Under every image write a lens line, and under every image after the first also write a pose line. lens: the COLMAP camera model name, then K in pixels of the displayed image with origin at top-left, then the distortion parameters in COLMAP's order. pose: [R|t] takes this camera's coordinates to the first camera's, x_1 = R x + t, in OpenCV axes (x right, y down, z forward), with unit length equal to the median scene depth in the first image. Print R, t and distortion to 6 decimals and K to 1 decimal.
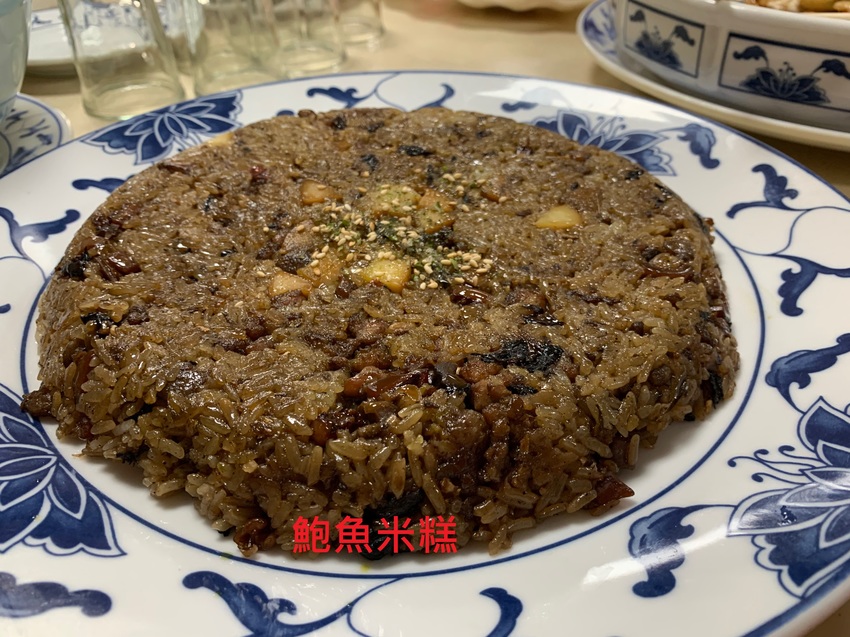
lens RADIAL K [[648.6, 0, 425.0], [0, 648.6, 318.5], [0, 0, 1]] dist [0.009607, -0.008145]
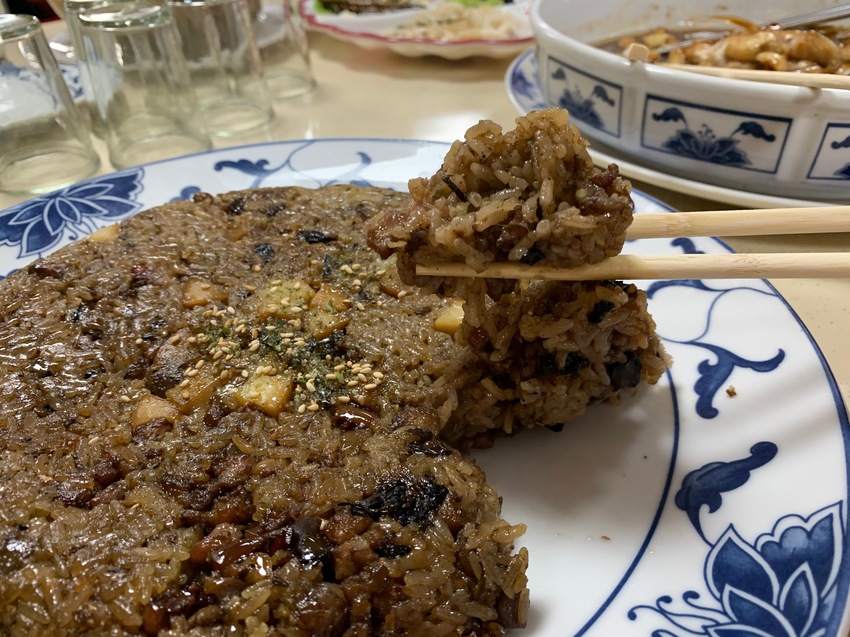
lens RADIAL K [[650.1, 0, 425.0], [0, 650.1, 318.5], [0, 0, 1]] dist [-0.008478, -0.004150]
pose [[0.998590, -0.041605, 0.032980, 0.128037], [0.042687, 0.998550, -0.032806, -0.123216], [-0.031567, 0.034168, 0.998917, 0.076287]]
